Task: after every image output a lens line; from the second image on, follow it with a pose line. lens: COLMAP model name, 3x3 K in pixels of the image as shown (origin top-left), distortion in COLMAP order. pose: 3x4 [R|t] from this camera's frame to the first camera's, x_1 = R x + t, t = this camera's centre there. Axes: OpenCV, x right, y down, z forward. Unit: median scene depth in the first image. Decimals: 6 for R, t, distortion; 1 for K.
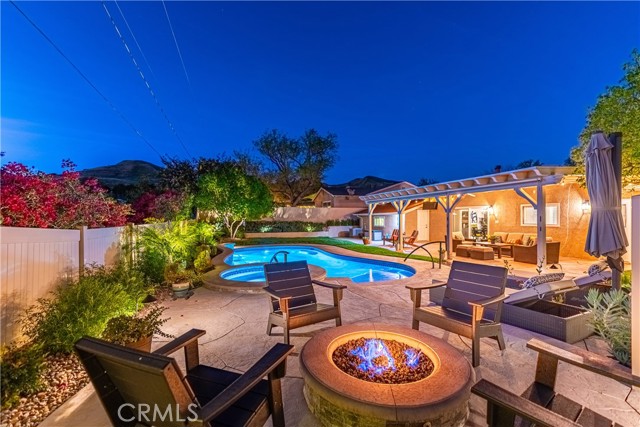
lens RADIAL K [[283.7, 0, 319.6], [0, 283.7, 214.7], [0, 0, 1]] dist [-0.003047, -0.000403]
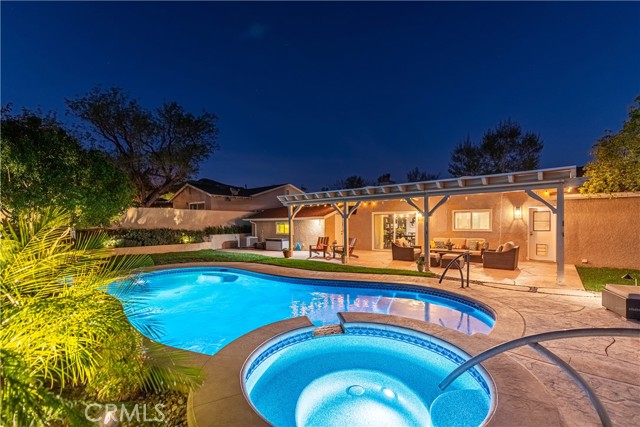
lens RADIAL K [[283.7, 0, 327.9], [0, 283.7, 228.7], [0, 0, 1]] dist [-0.003047, -0.000403]
pose [[0.838549, -0.011169, 0.544712, -0.118995], [-0.003809, 0.999645, 0.026361, 0.003278], [-0.544813, -0.024180, 0.838209, 0.204388]]
